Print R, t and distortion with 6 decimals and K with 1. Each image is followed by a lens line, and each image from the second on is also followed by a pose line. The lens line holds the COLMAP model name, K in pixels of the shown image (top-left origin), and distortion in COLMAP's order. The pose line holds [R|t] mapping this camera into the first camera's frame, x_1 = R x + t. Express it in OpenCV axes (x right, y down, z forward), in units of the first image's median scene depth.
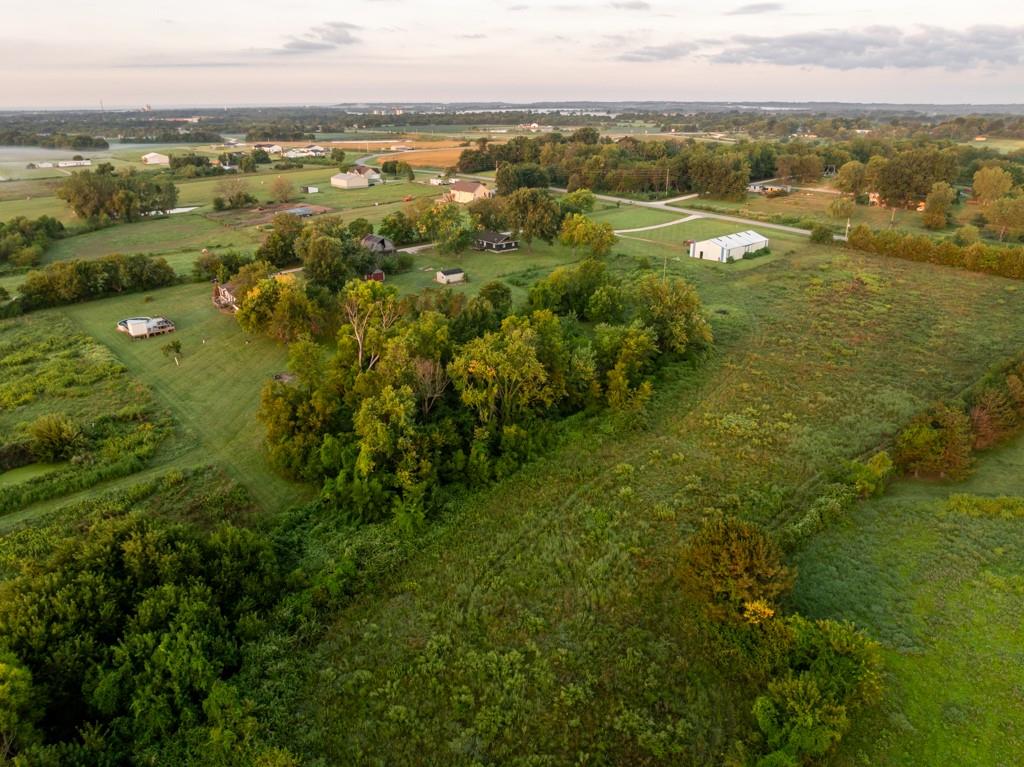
lens RADIAL K [[722.1, 0, 506.1], [0, 722.1, 370.7], [0, 0, 1]] dist [-0.053273, 0.026555]
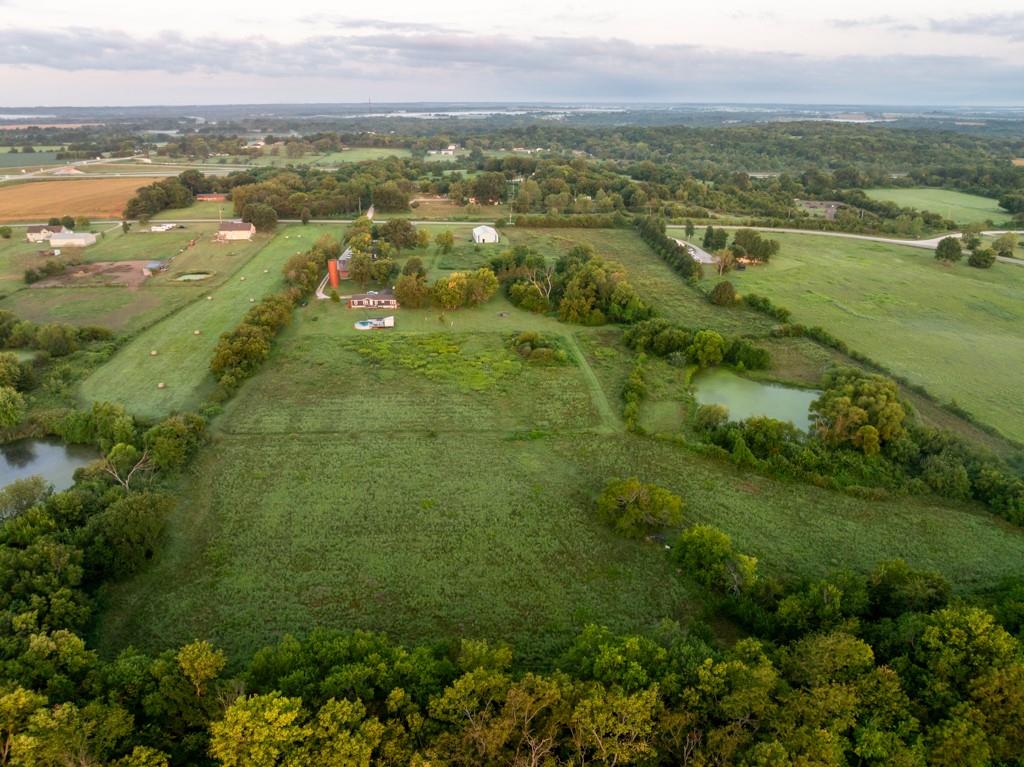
lens RADIAL K [[722.1, 0, 508.3], [0, 722.1, 383.1], [0, 0, 1]] dist [-0.053273, 0.026555]
pose [[0.581694, -0.296190, 0.757564, -0.787895], [0.283045, 0.946847, 0.152860, -0.047982], [-0.762573, 0.125507, 0.634610, -0.138496]]
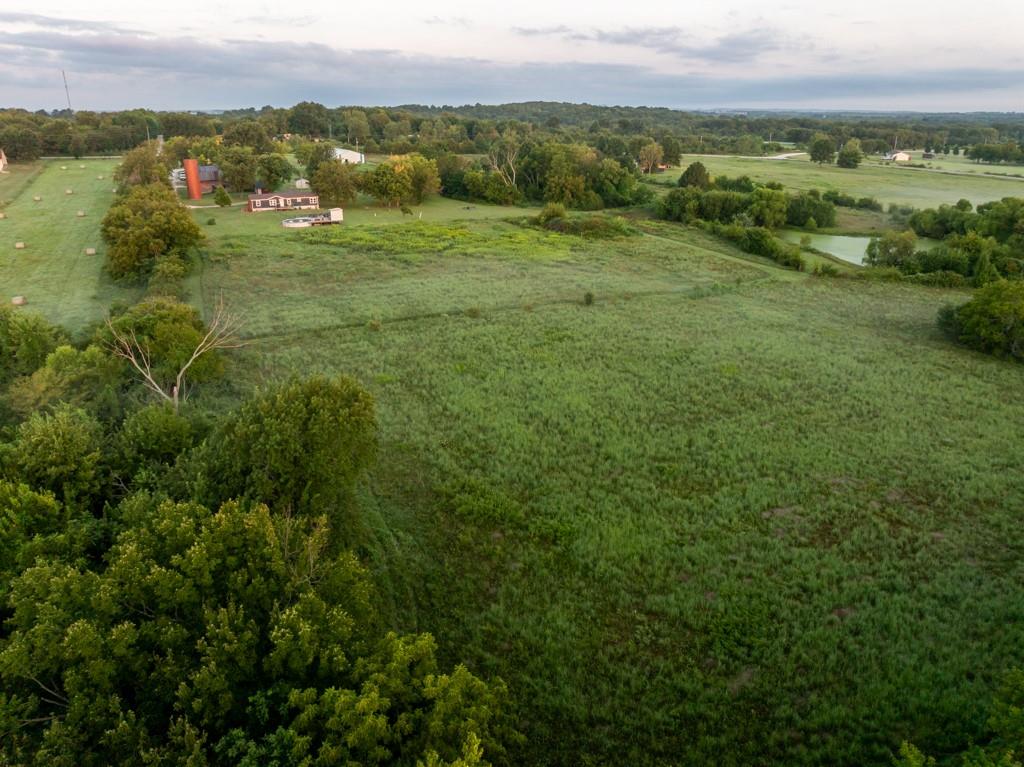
lens RADIAL K [[722.1, 0, 504.0], [0, 722.1, 362.1], [0, 0, 1]] dist [-0.053273, 0.026555]
pose [[0.224188, -0.316614, 0.921681, -0.746475], [0.338183, 0.912259, 0.231119, -0.008497], [-0.913987, 0.259883, 0.311591, 0.205267]]
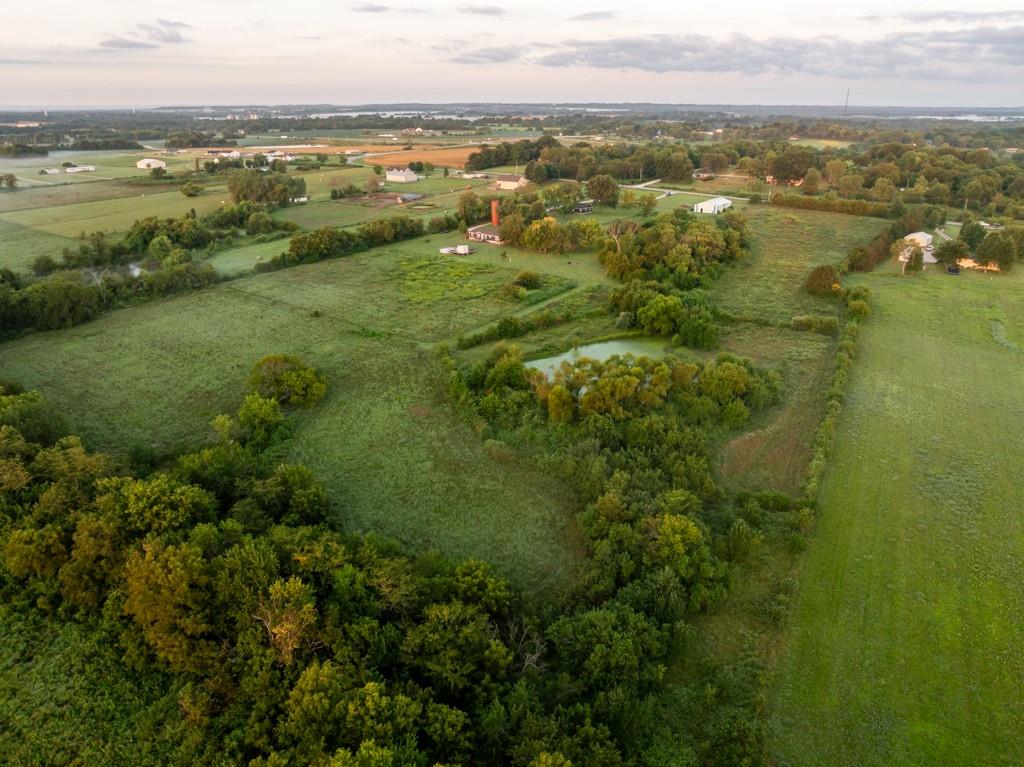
lens RADIAL K [[722.1, 0, 514.9], [0, 722.1, 384.4], [0, 0, 1]] dist [-0.053273, 0.026555]
pose [[0.972554, -0.082077, 0.217720, -0.380274], [0.078460, 0.996598, 0.025222, 0.118566], [-0.219049, -0.007447, 0.975685, -0.405760]]
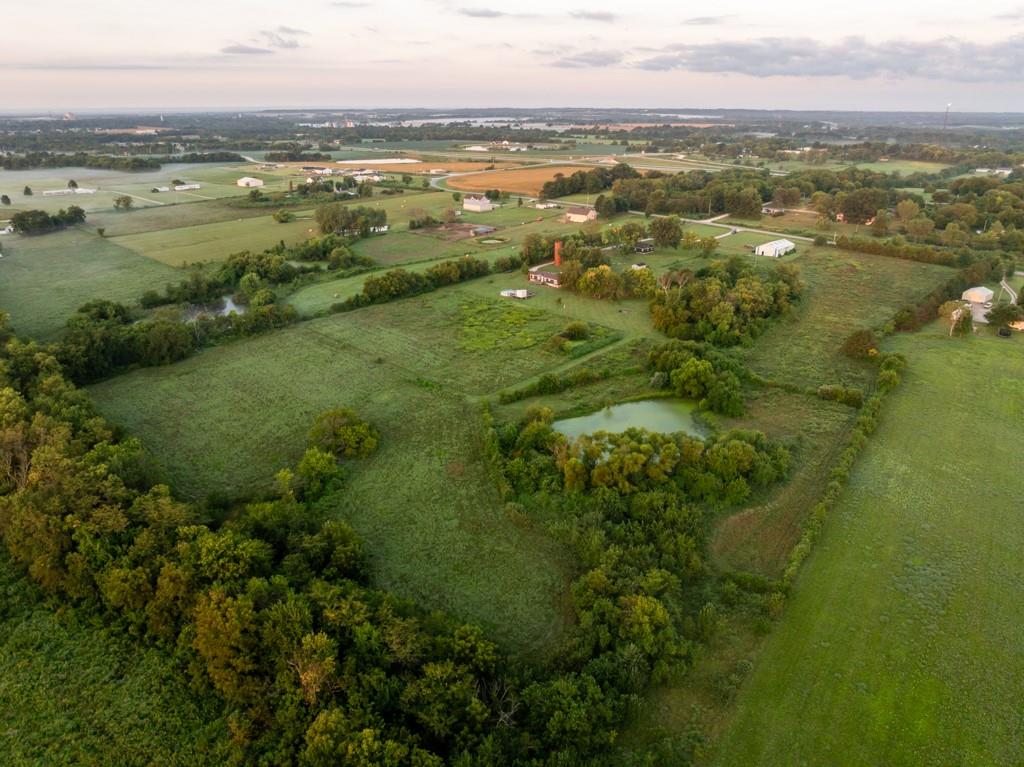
lens RADIAL K [[722.1, 0, 513.8], [0, 722.1, 384.9], [0, 0, 1]] dist [-0.053273, 0.026555]
pose [[0.993575, -0.037979, 0.106614, -0.351724], [0.036502, 0.999209, 0.015774, 0.075236], [-0.107129, -0.011781, 0.994175, -0.465262]]
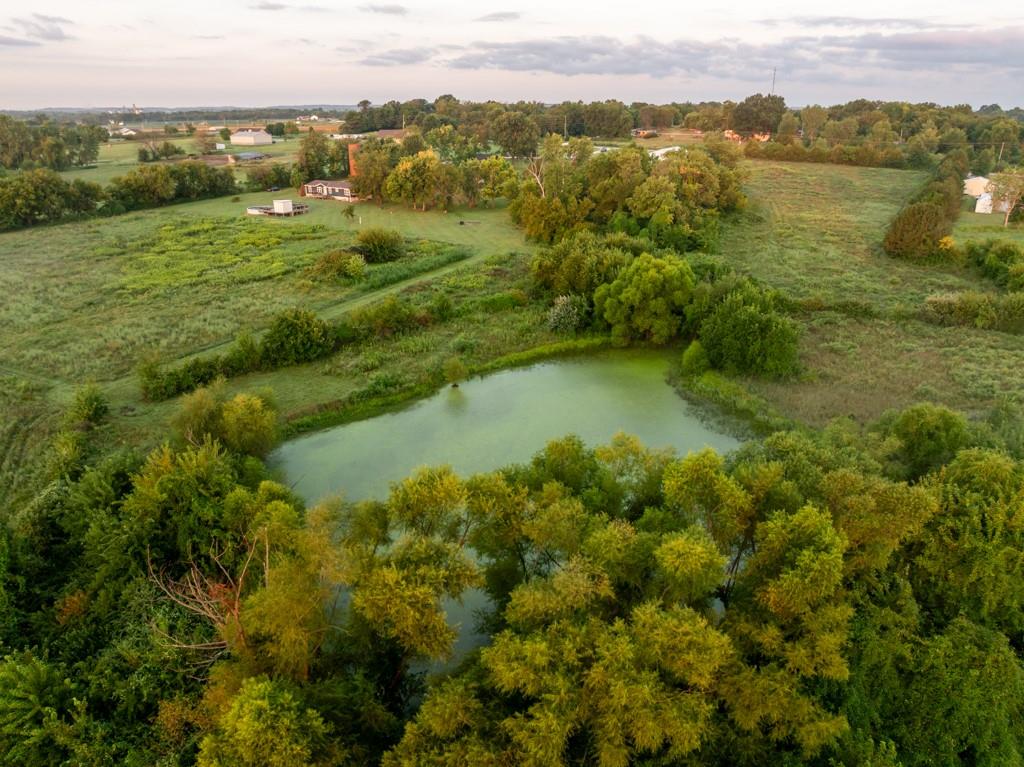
lens RADIAL K [[722.1, 0, 516.6], [0, 722.1, 367.0], [0, 0, 1]] dist [-0.053273, 0.026555]
pose [[0.939134, -0.111121, 0.325085, -0.260398], [0.114938, 0.993344, 0.007501, 0.102680], [-0.323755, 0.030320, 0.945655, -0.077532]]
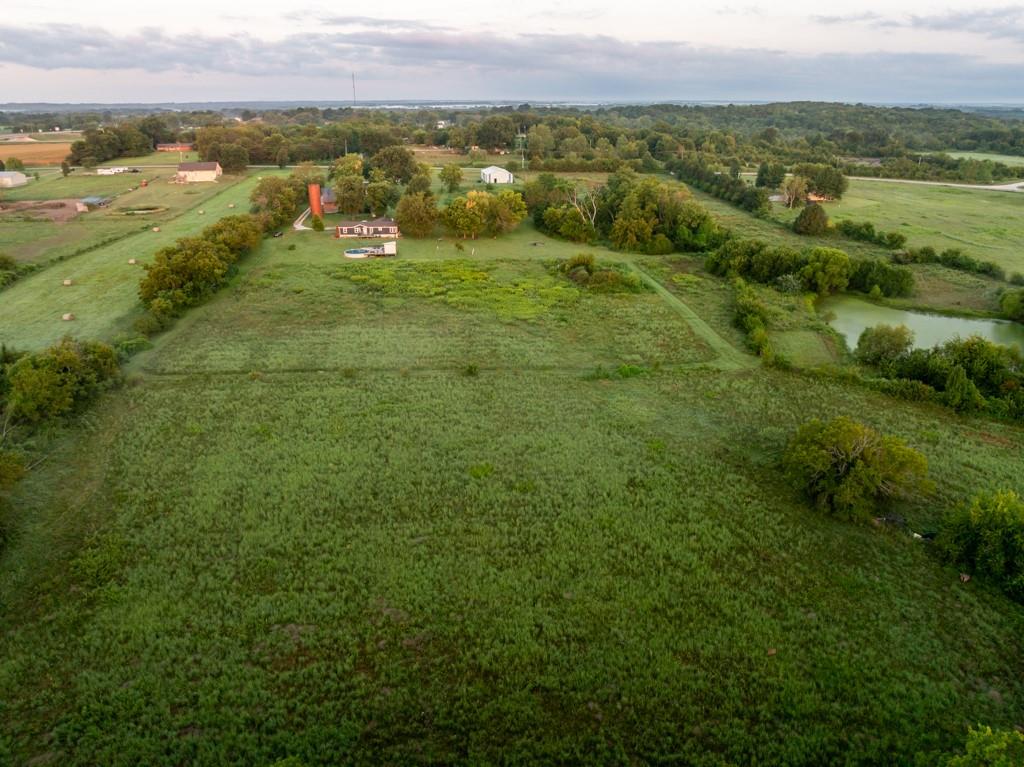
lens RADIAL K [[722.1, 0, 510.6], [0, 722.1, 370.4], [0, 0, 1]] dist [-0.053273, 0.026555]
pose [[0.558859, -0.286549, 0.778182, -0.680903], [0.286754, 0.947289, 0.142884, 0.012214], [-0.778106, 0.143295, 0.611569, 0.029407]]
